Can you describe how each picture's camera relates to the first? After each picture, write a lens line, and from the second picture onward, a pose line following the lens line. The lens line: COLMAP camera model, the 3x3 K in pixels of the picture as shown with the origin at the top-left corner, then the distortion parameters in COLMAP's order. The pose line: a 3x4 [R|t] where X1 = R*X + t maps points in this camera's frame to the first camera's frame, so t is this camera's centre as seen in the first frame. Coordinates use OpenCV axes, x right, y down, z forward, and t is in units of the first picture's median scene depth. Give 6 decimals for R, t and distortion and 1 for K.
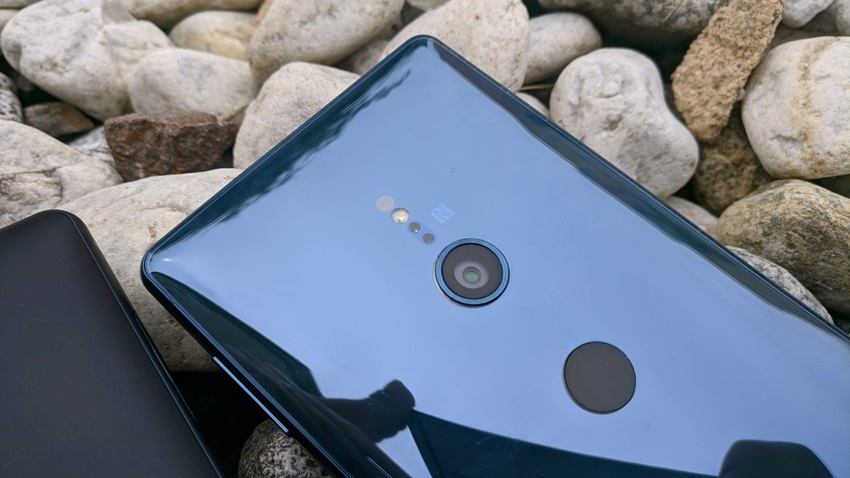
lens RADIAL K [[696.6, 0, 440.1], [0, 696.6, 240.1], [0, 0, 1]] dist [-0.077377, 0.194429]
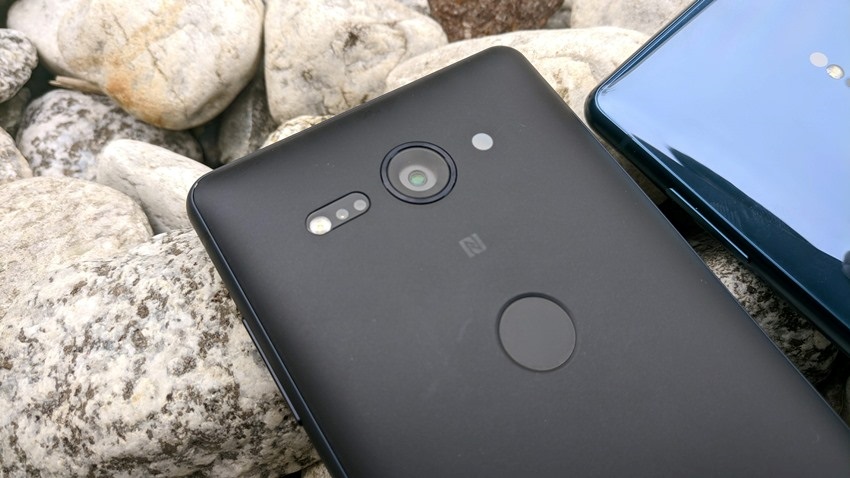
lens RADIAL K [[696.6, 0, 440.1], [0, 696.6, 240.1], [0, 0, 1]] dist [-0.077377, 0.194429]
pose [[0.997881, 0.064338, 0.009748, -0.482048], [-0.064996, 0.992723, 0.101377, 0.112717], [-0.003155, -0.101796, 0.994800, -0.066064]]
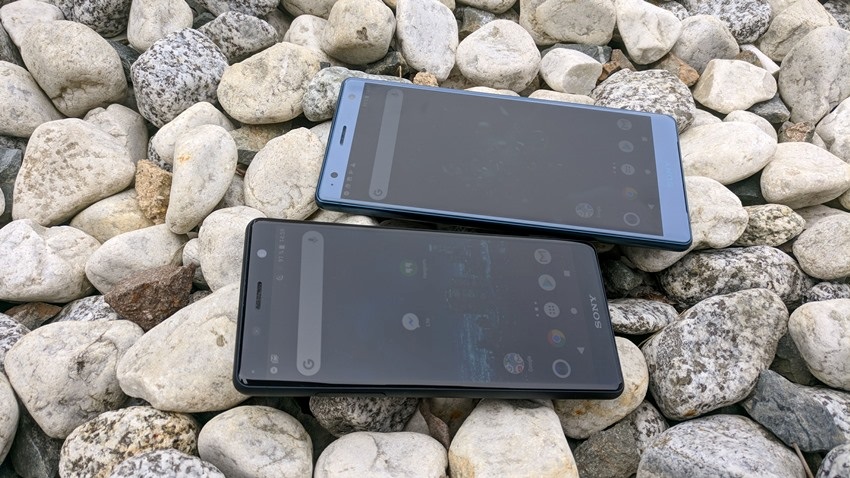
lens RADIAL K [[696.6, 0, 440.1], [0, 696.6, 240.1], [0, 0, 1]] dist [-0.077377, 0.194429]
pose [[0.834737, -0.414601, 0.362381, -0.391565], [0.409019, 0.907456, 0.096056, -0.138709], [-0.368670, 0.068040, 0.927067, -0.796154]]
